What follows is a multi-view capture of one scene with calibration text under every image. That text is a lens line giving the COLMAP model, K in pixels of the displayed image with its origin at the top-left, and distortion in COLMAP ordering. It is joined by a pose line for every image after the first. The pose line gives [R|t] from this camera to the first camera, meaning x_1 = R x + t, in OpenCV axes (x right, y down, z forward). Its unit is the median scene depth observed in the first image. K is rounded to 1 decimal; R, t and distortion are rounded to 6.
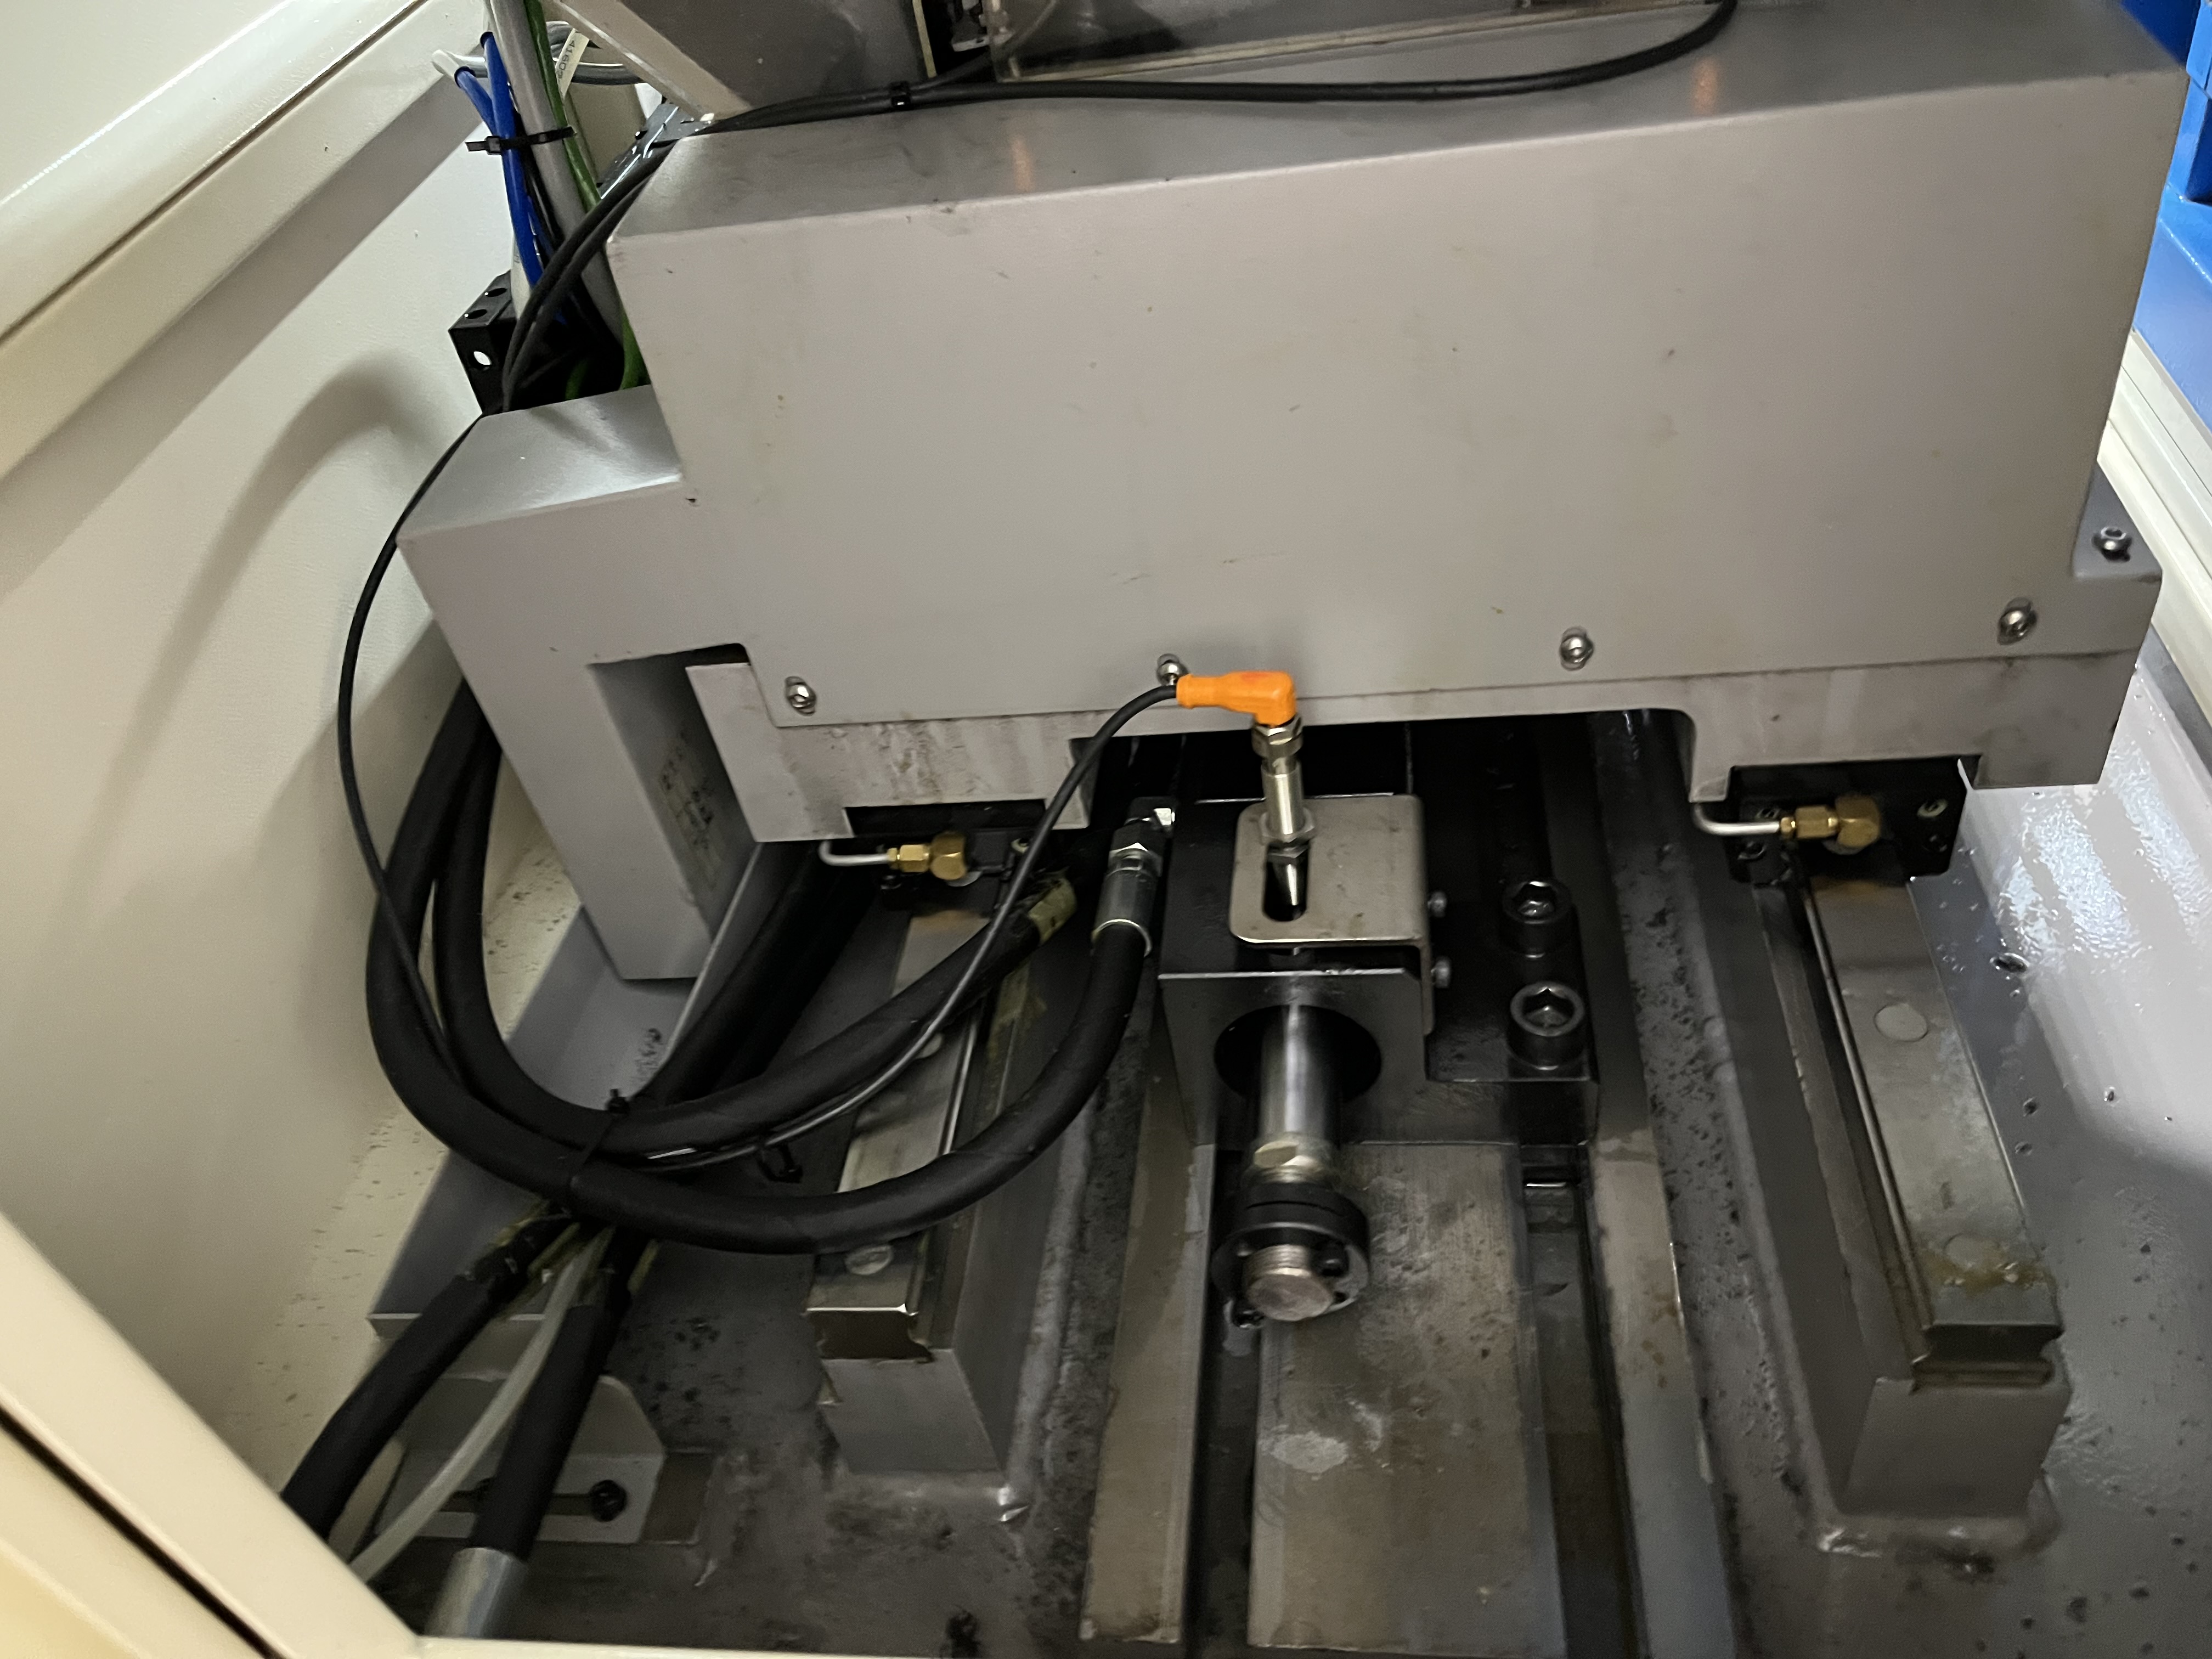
lens RADIAL K [[1679.3, 0, 1106.0], [0, 1679.3, 829.5], [0, 0, 1]] dist [0.052969, -0.076772]
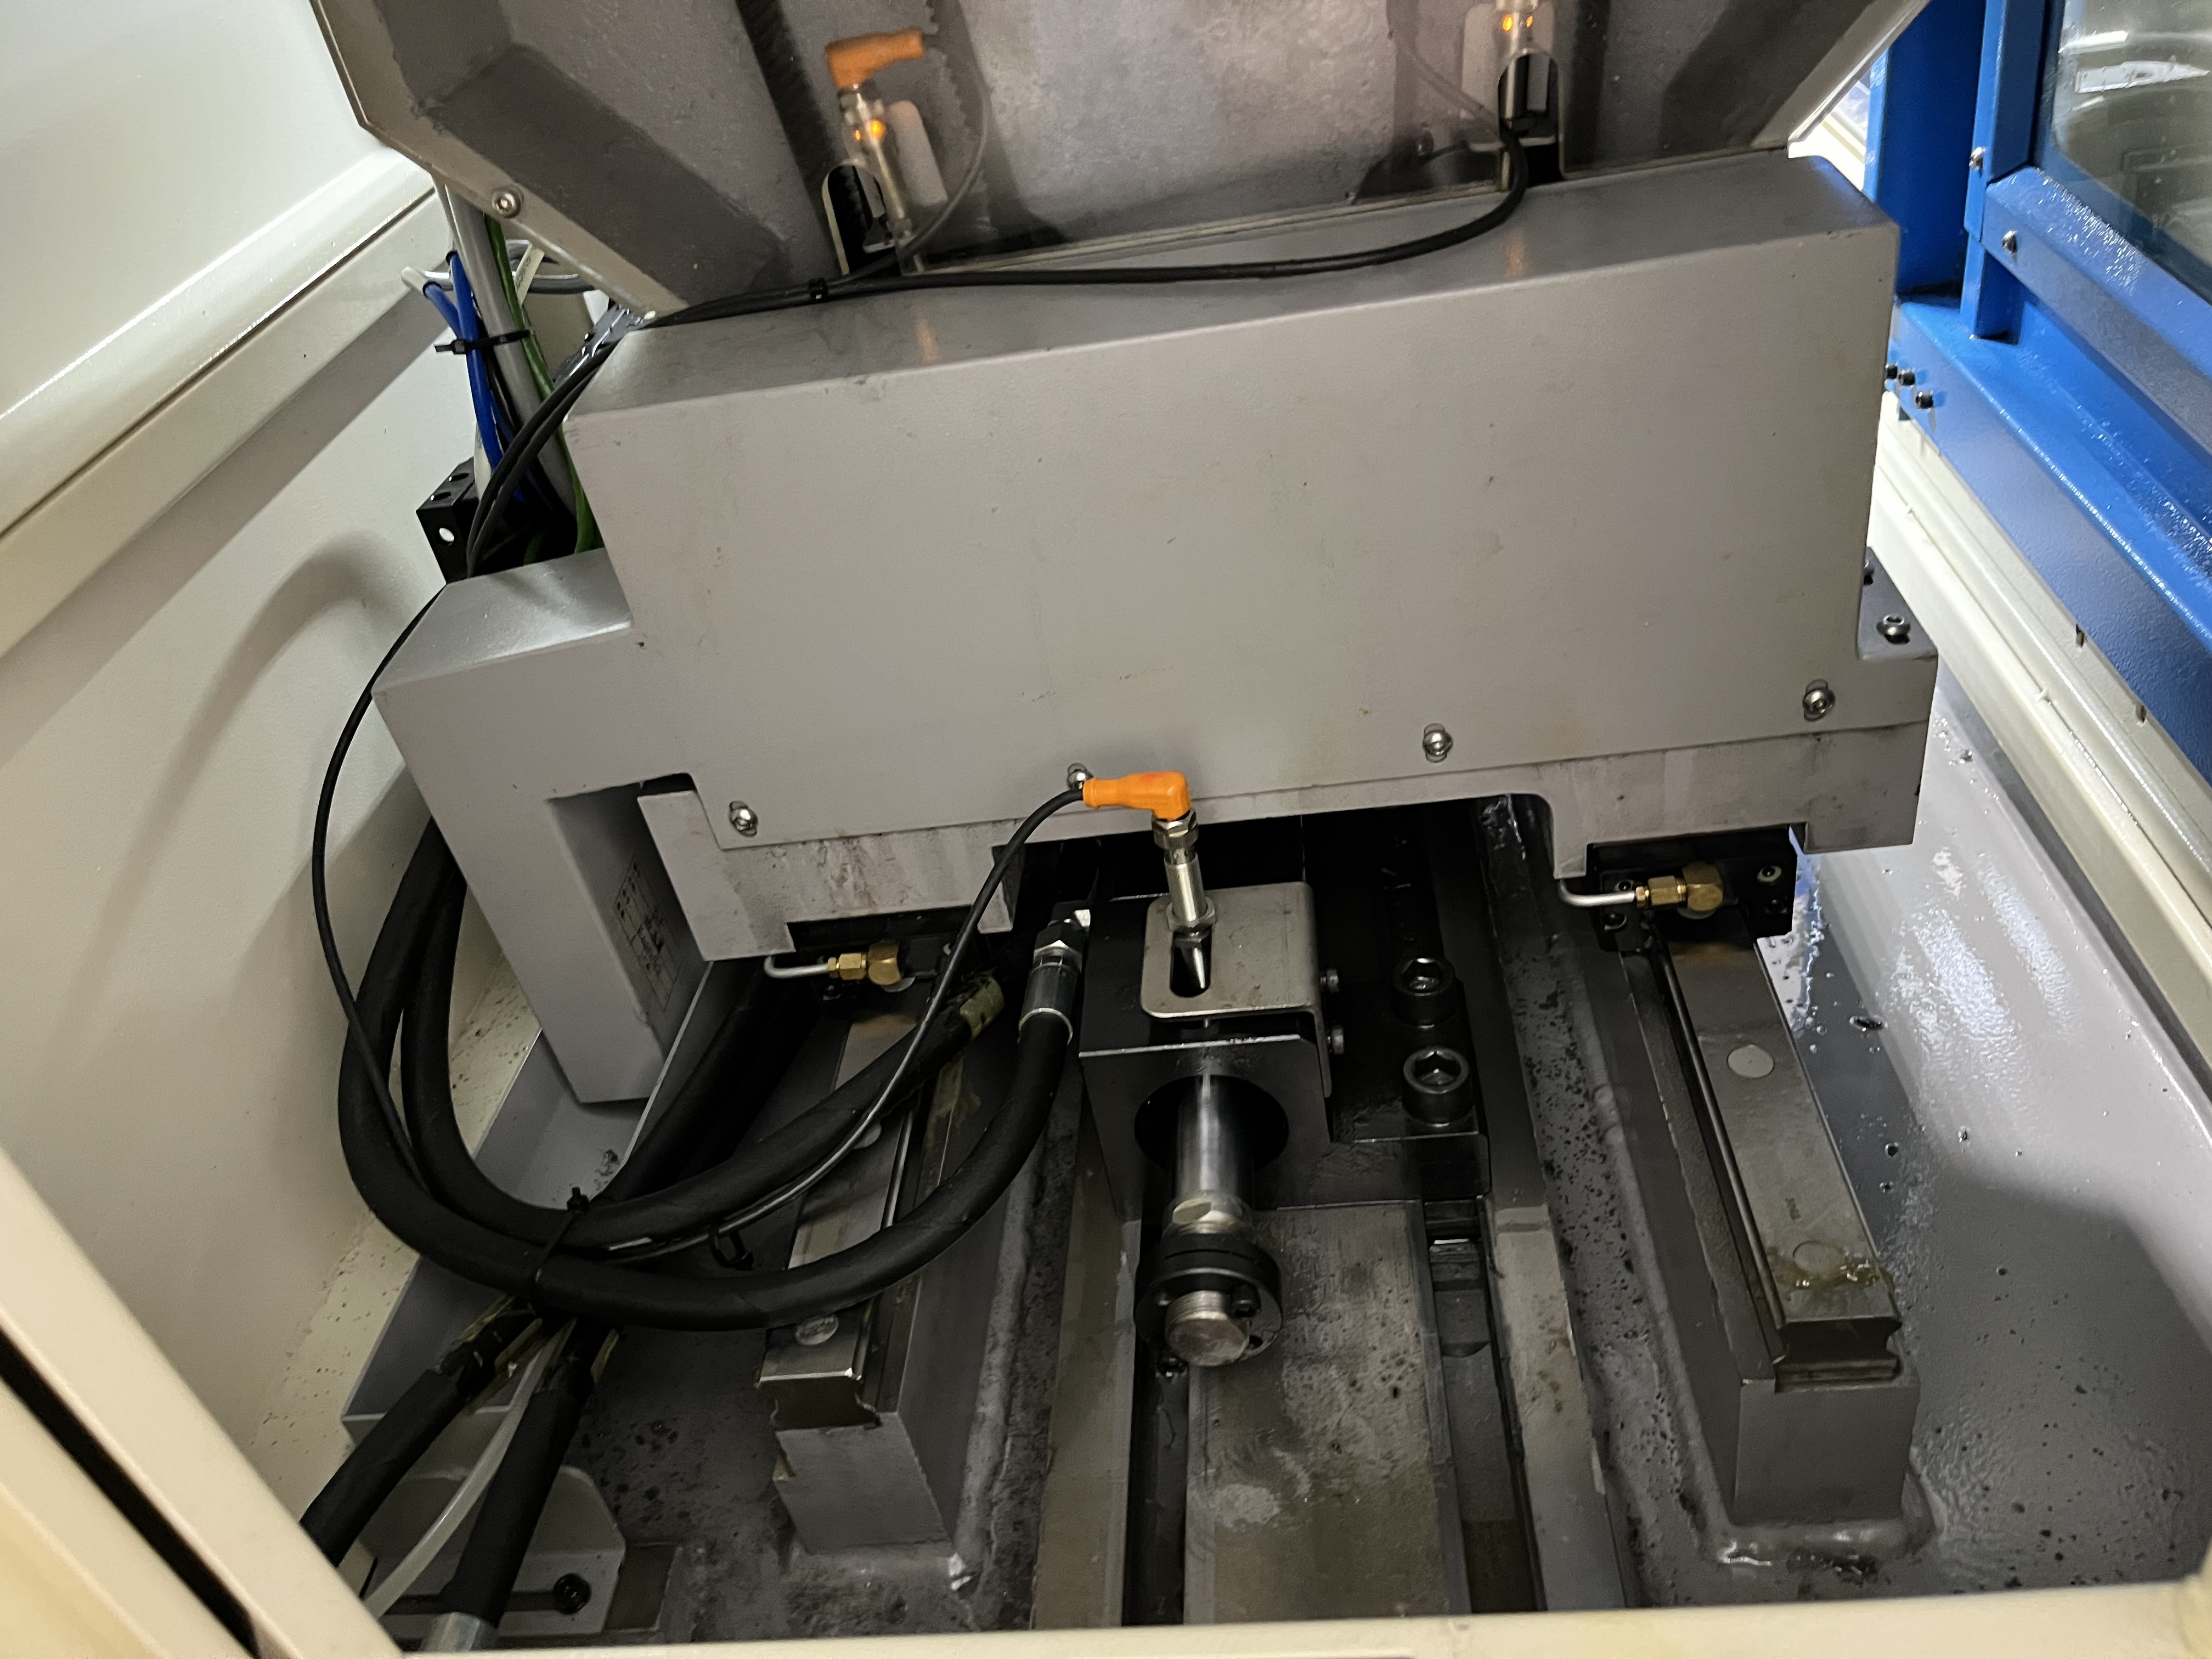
lens RADIAL K [[1729.0, 0, 1116.0], [0, 1729.0, 821.4], [0, 0, 1]] dist [0.043627, -0.054930]
pose [[0.998687, -0.042706, 0.028281, 0.029077], [0.045744, 0.992039, -0.117332, 0.067053], [-0.023045, 0.118472, 0.992690, -0.124867]]
